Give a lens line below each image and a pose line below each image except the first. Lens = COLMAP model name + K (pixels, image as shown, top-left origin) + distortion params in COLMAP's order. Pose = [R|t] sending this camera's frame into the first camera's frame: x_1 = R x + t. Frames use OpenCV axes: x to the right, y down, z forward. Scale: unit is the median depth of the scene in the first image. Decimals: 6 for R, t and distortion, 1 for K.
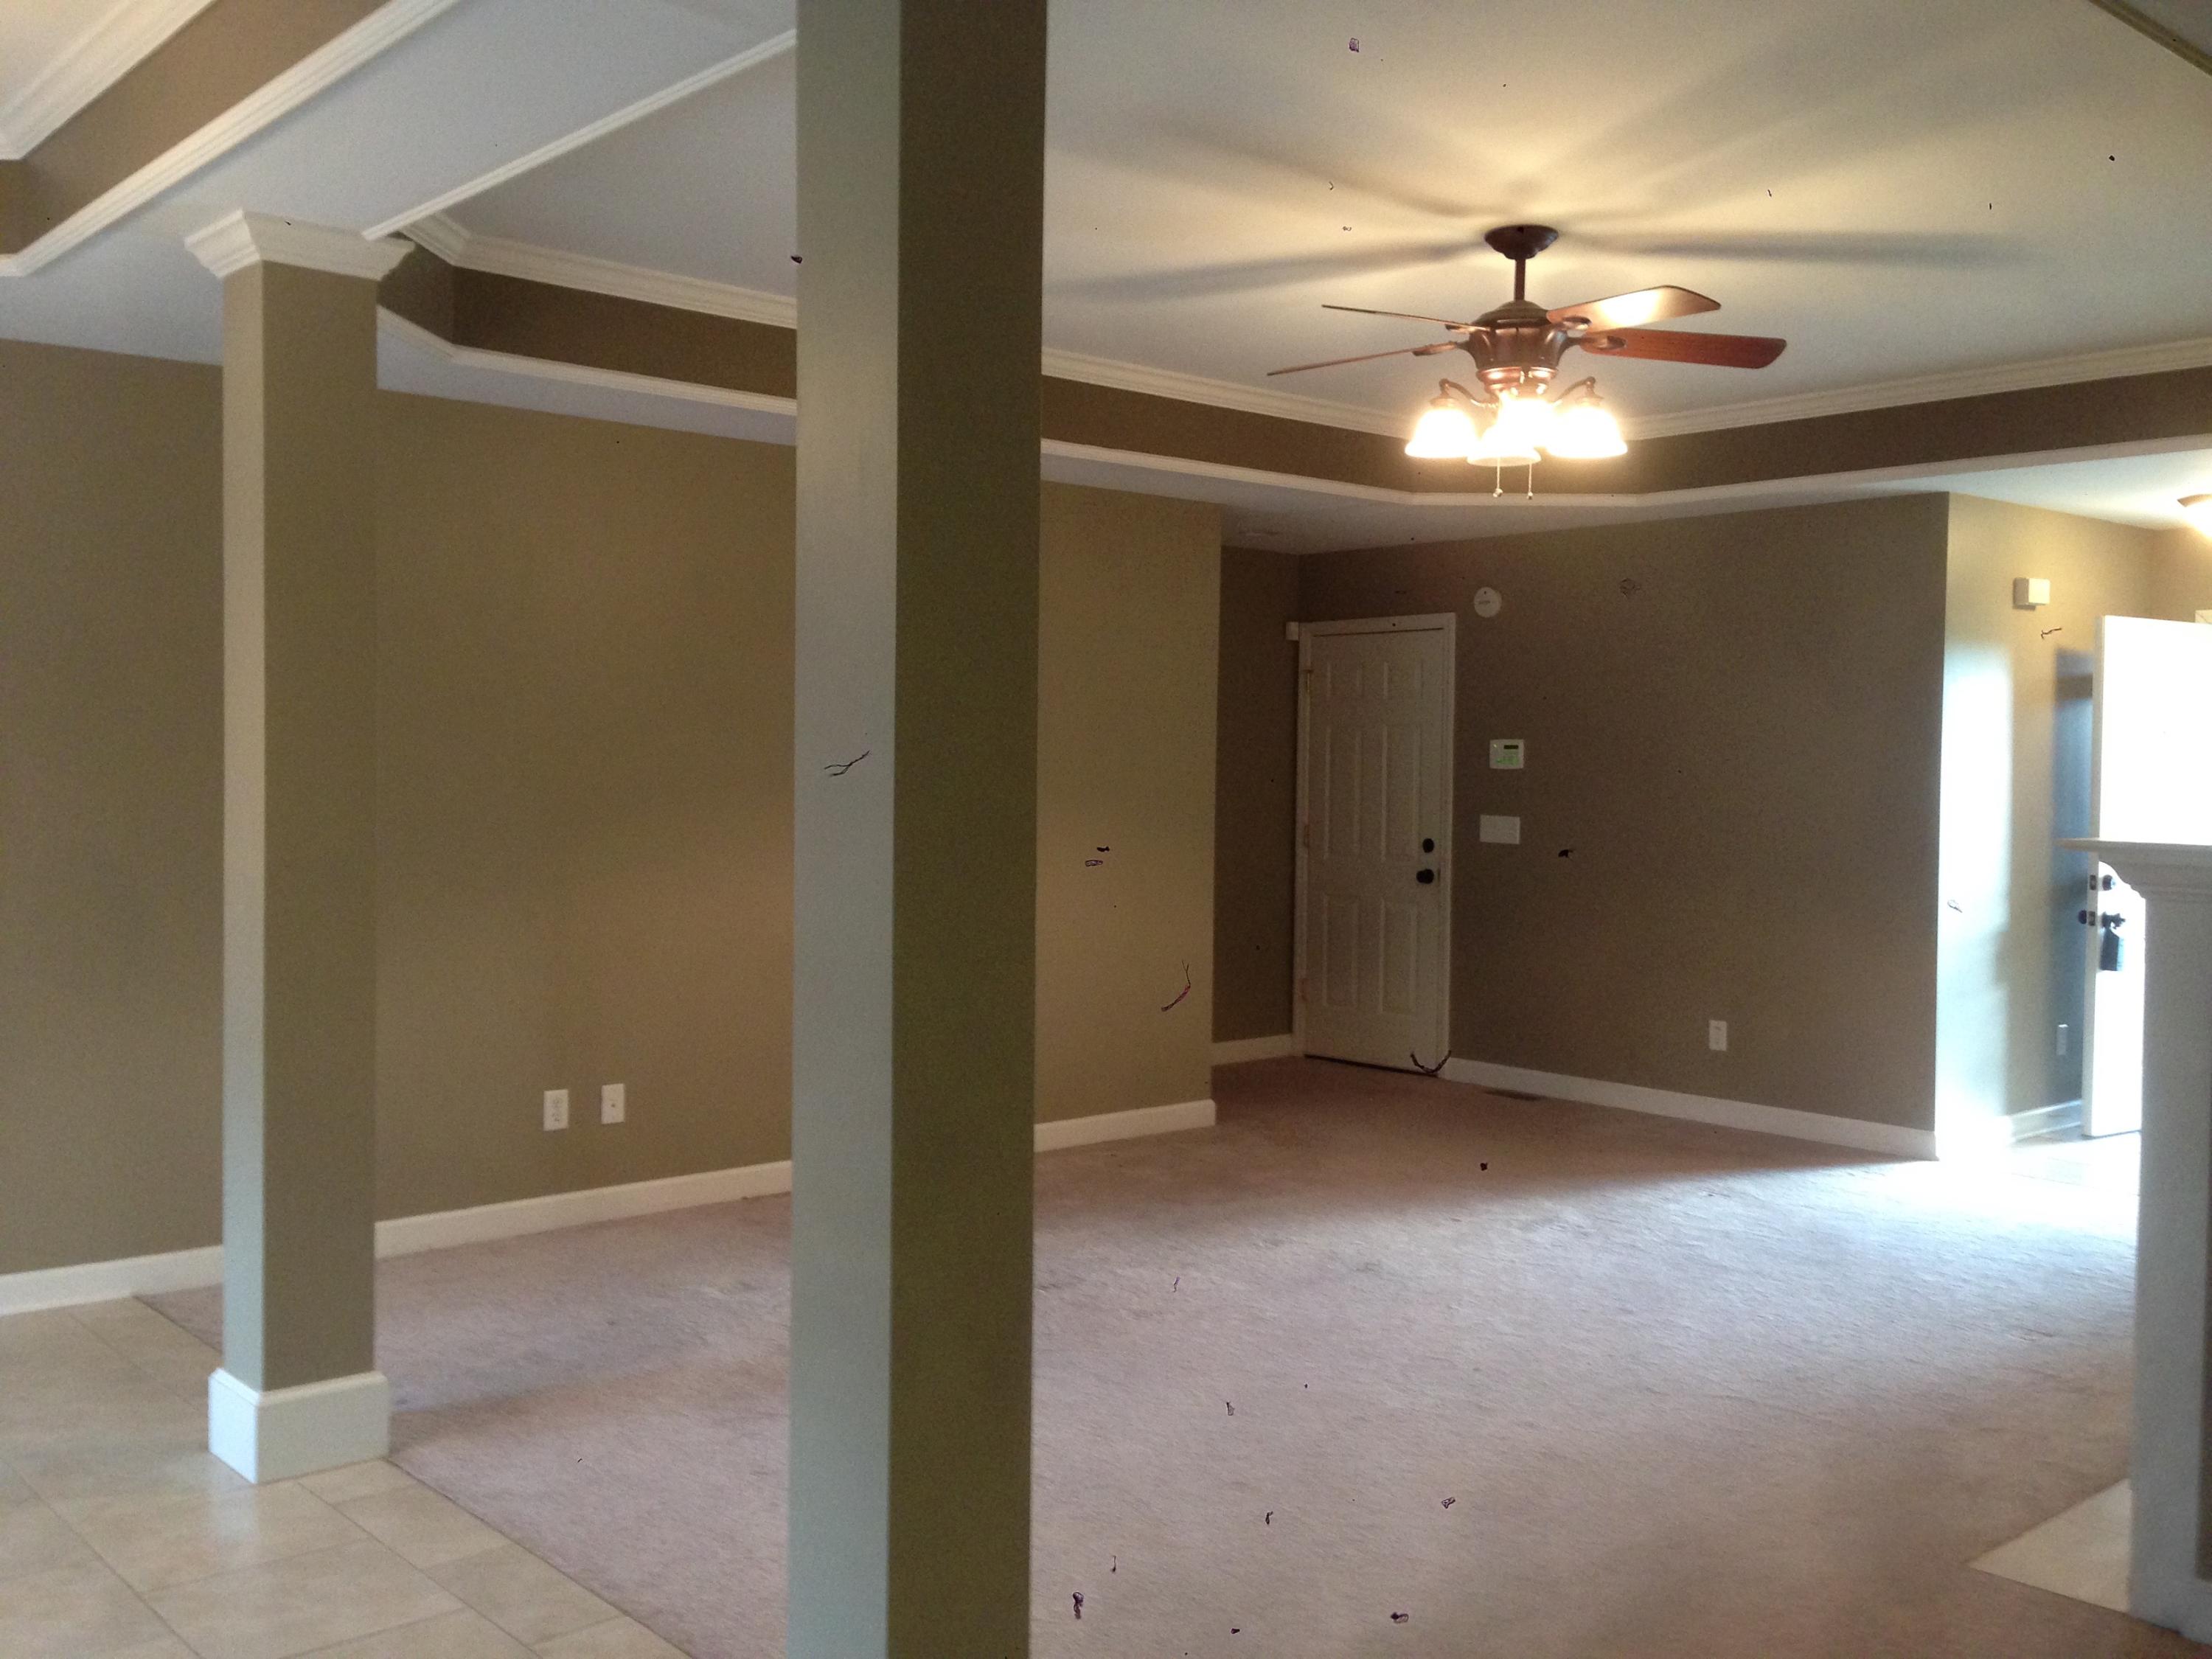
lens RADIAL K [[2076.3, 0, 1110.0], [0, 2076.3, 812.9], [0, 0, 1]] dist [0.048315, 0.000000]
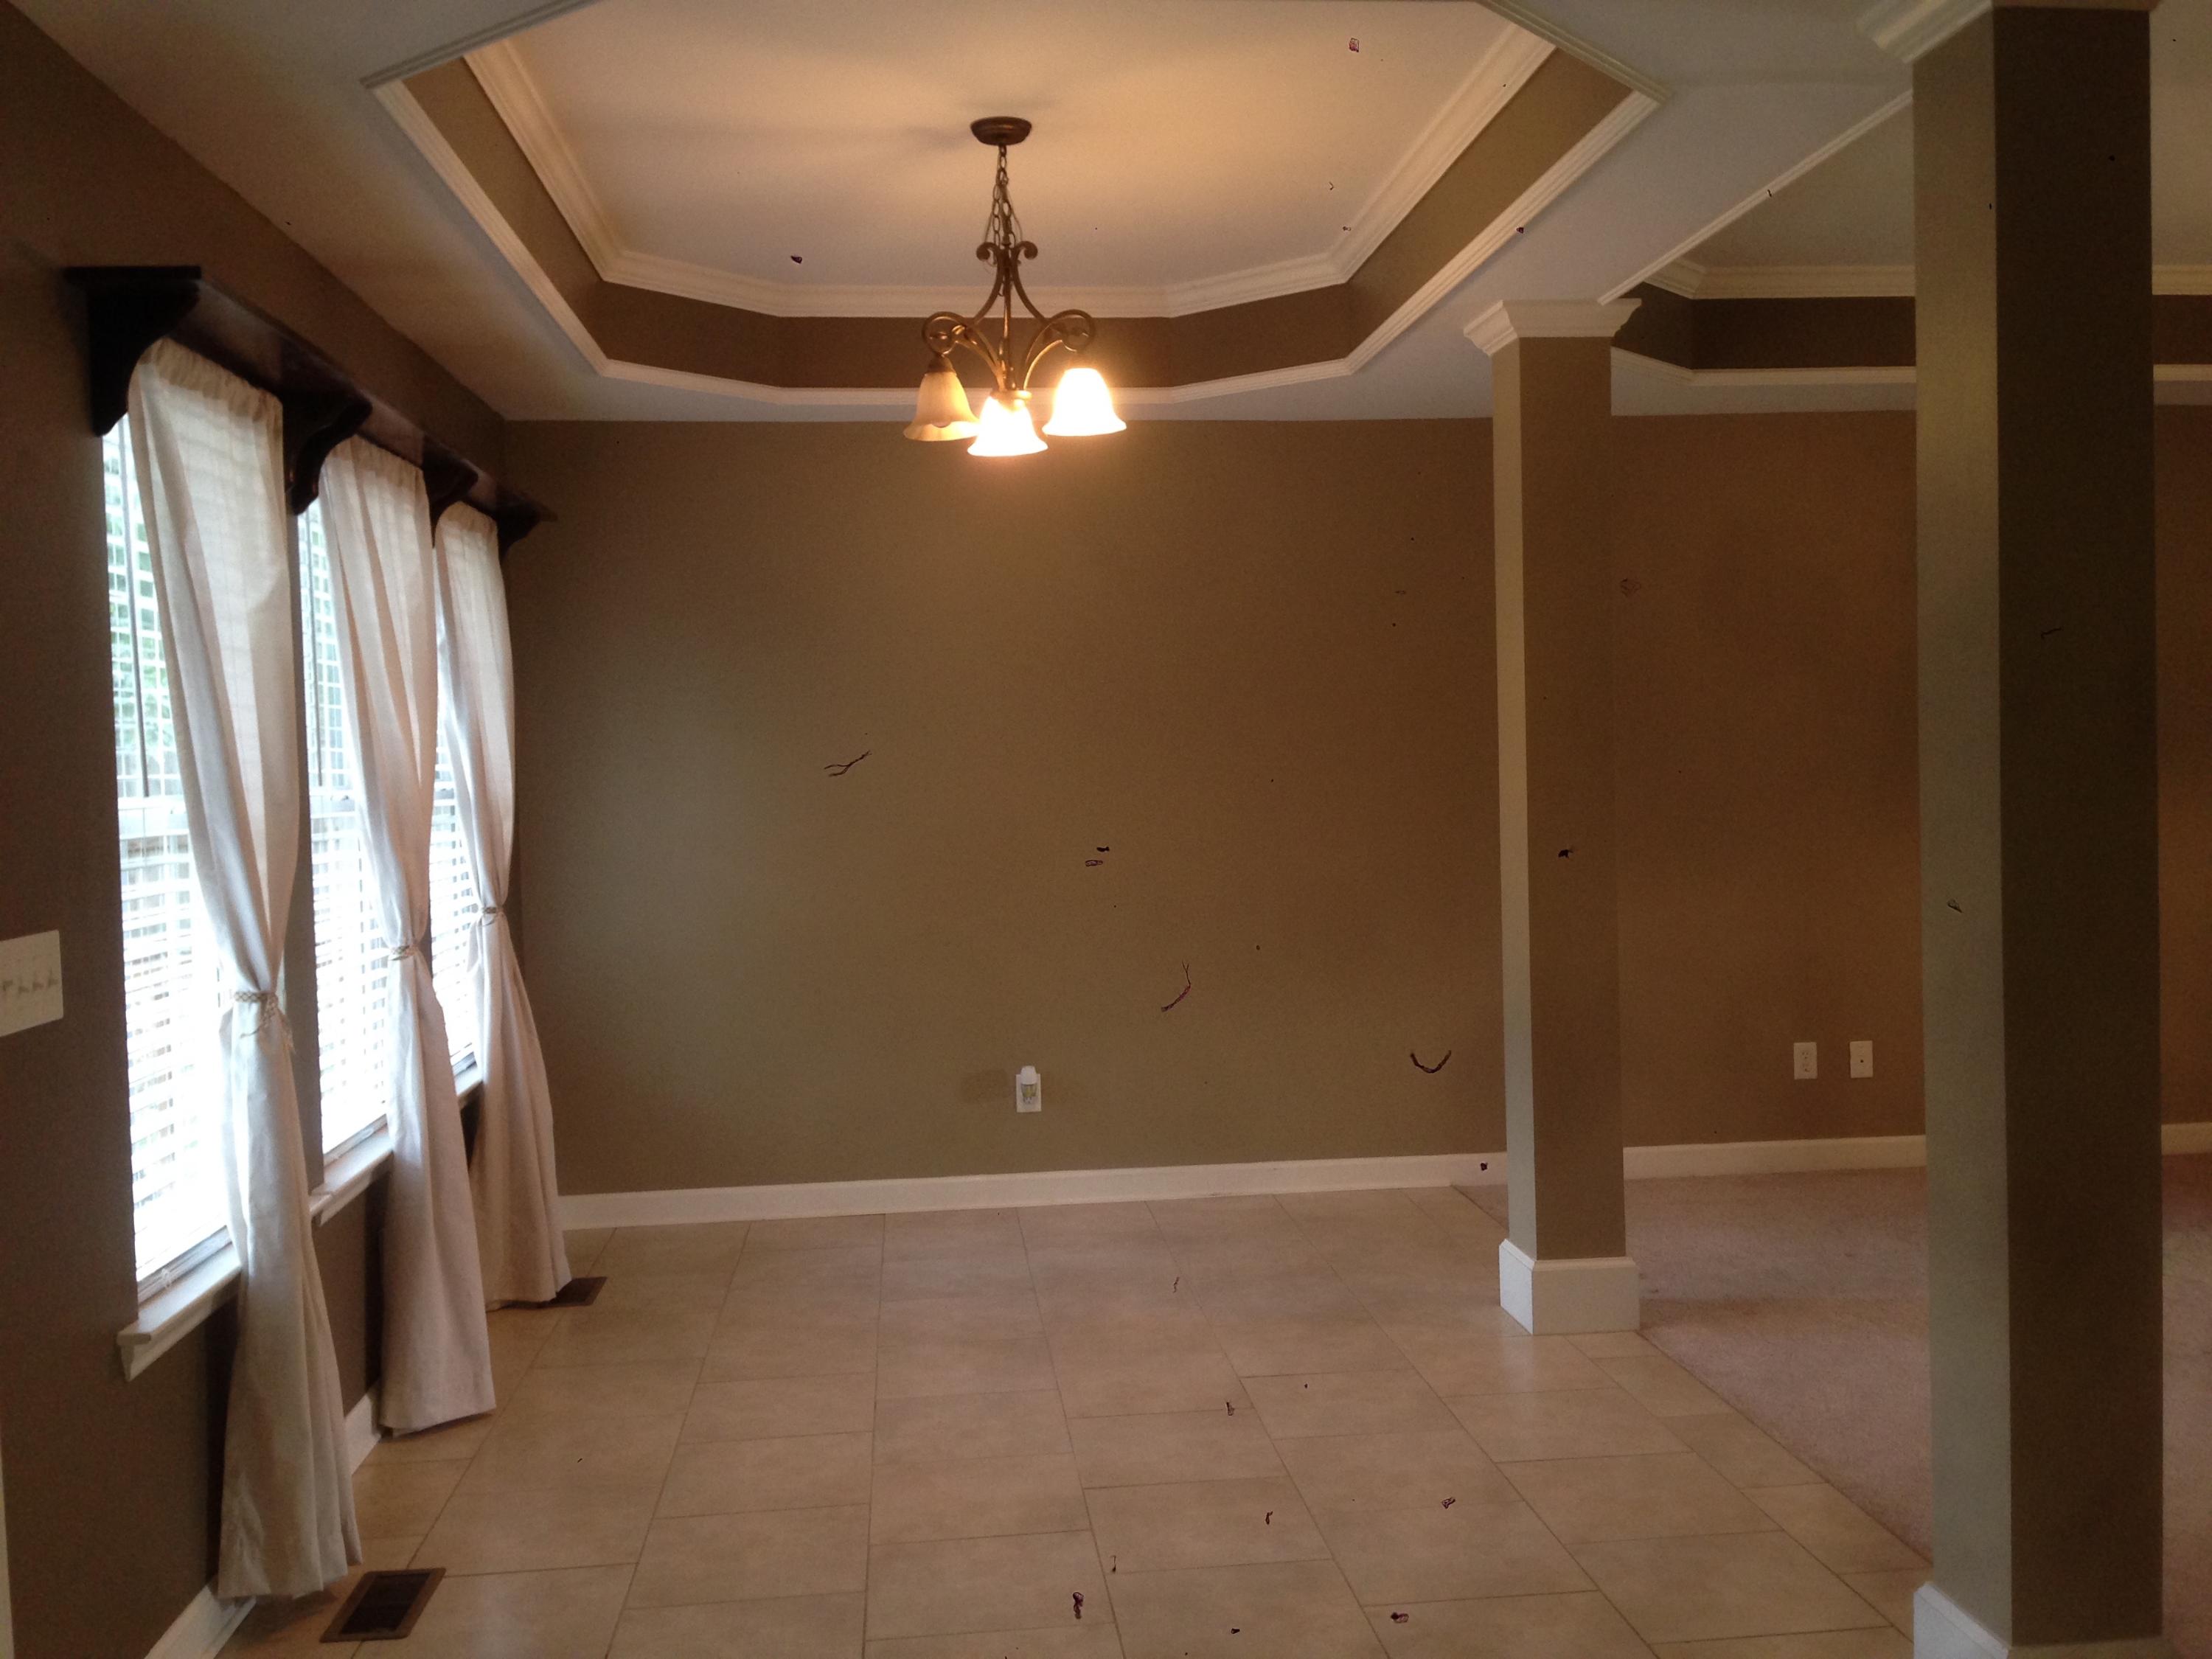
lens RADIAL K [[2076.3, 0, 1107.1], [0, 2076.3, 830.2], [0, 0, 1]] dist [0.048315, 0.000000]
pose [[0.813822, -0.009413, -0.581038, 0.099798], [0.018229, 0.999790, 0.009335, 0.008398], [0.580829, -0.018188, 0.813823, -0.128616]]
